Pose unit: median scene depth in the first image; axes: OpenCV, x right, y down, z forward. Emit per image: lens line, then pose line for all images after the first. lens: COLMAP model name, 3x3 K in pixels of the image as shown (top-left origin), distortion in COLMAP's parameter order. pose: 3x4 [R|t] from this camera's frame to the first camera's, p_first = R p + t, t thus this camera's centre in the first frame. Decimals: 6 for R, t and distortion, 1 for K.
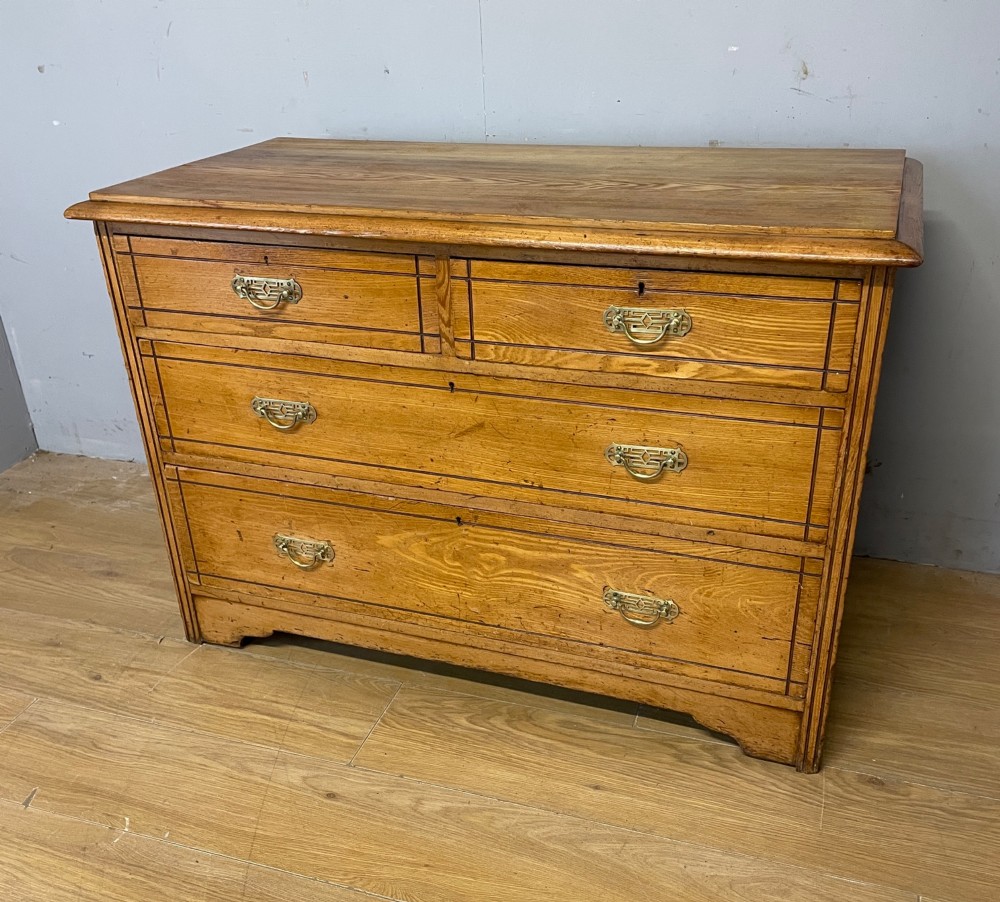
lens RADIAL K [[1013.9, 0, 491.6], [0, 1013.9, 498.0], [0, 0, 1]] dist [0.047294, 0.000000]
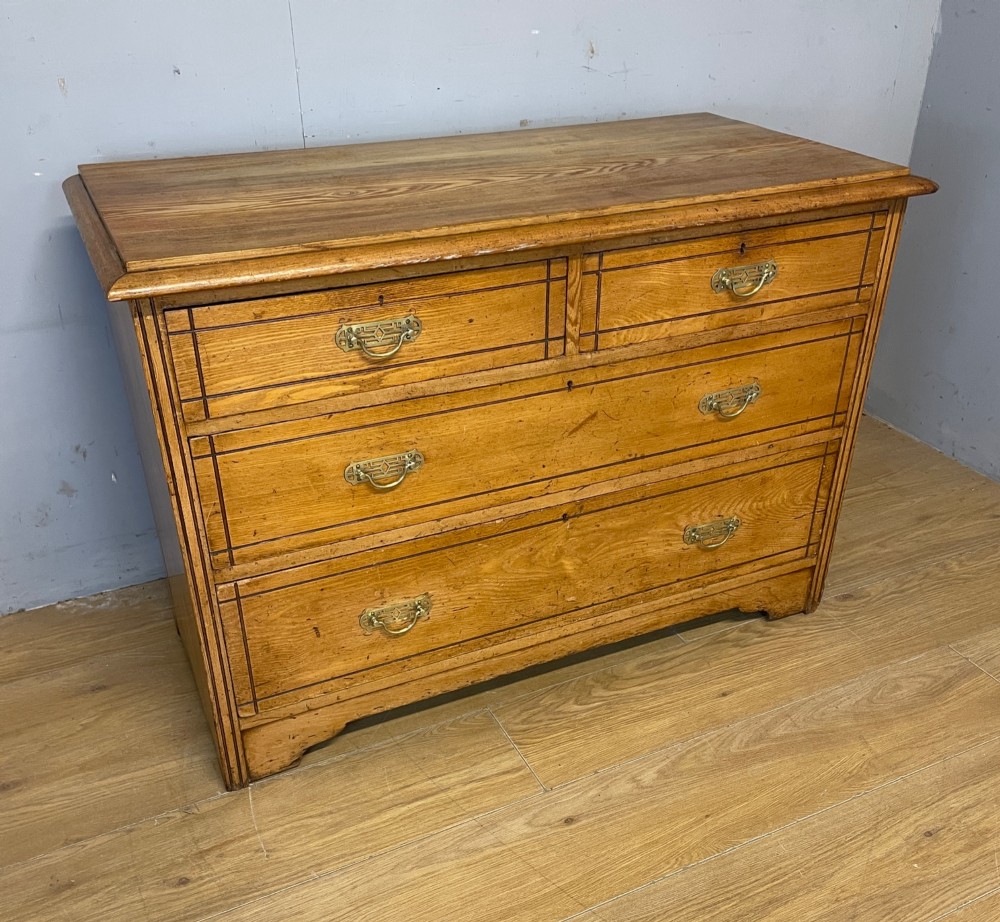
lens RADIAL K [[1017.7, 0, 494.5], [0, 1017.7, 538.0], [0, 0, 1]] dist [0.047968, 0.000000]
pose [[0.706737, -0.342052, 0.619292, -0.728320], [0.308915, 0.936698, 0.164830, -0.149333], [-0.636470, 0.074817, 0.767664, 0.268735]]
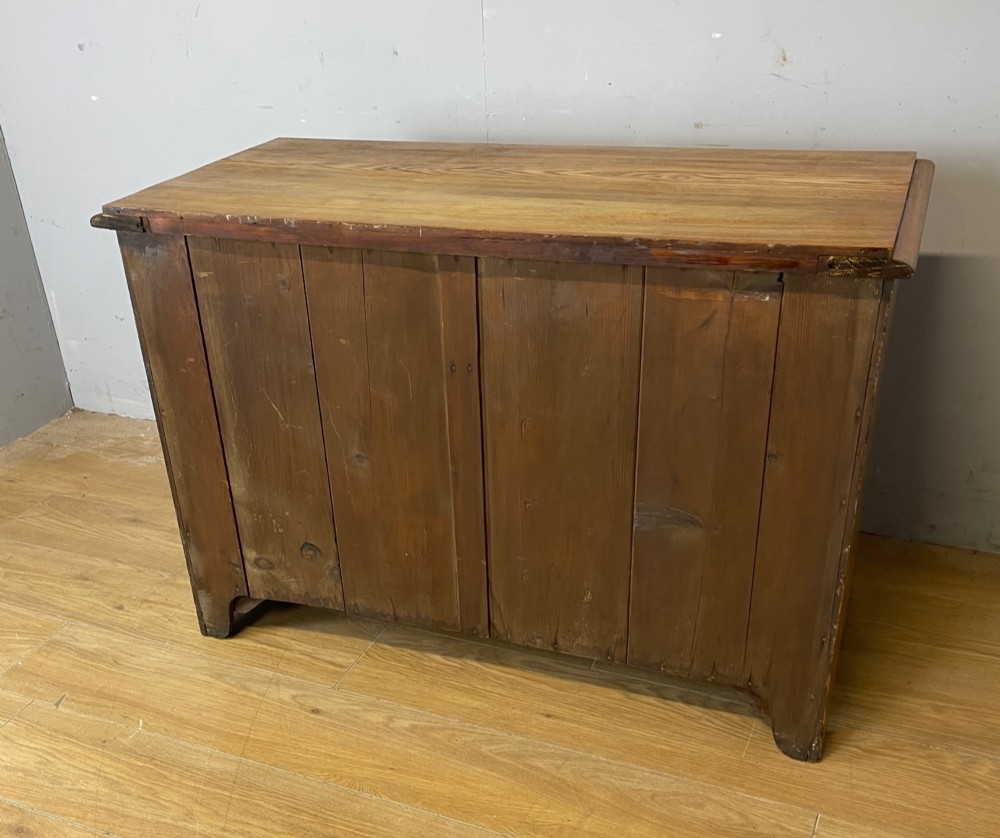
lens RADIAL K [[1104.4, 0, 461.4], [0, 1104.4, 532.3], [0, 0, 1]] dist [0.067925, 0.000000]
pose [[0.995858, 0.037159, -0.082986, 0.100916], [-0.033755, 0.998545, 0.042055, 0.034773], [0.084428, -0.039080, 0.995663, -0.212258]]
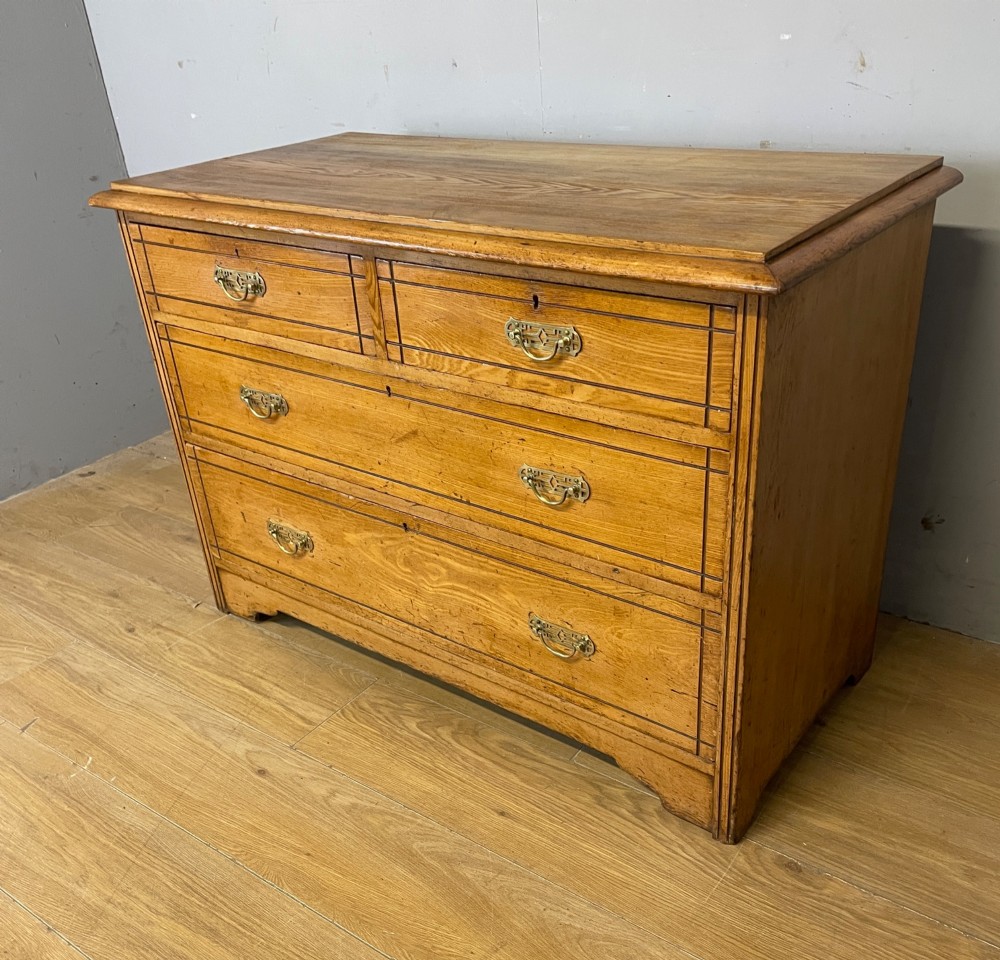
lens RADIAL K [[1009.9, 0, 505.3], [0, 1009.9, 549.8], [0, 0, 1]] dist [0.042633, 0.000000]
pose [[0.954793, 0.124348, -0.270016, 0.336816], [-0.110693, 0.991708, 0.065288, -0.031195], [0.275896, -0.032448, 0.960640, 0.073165]]
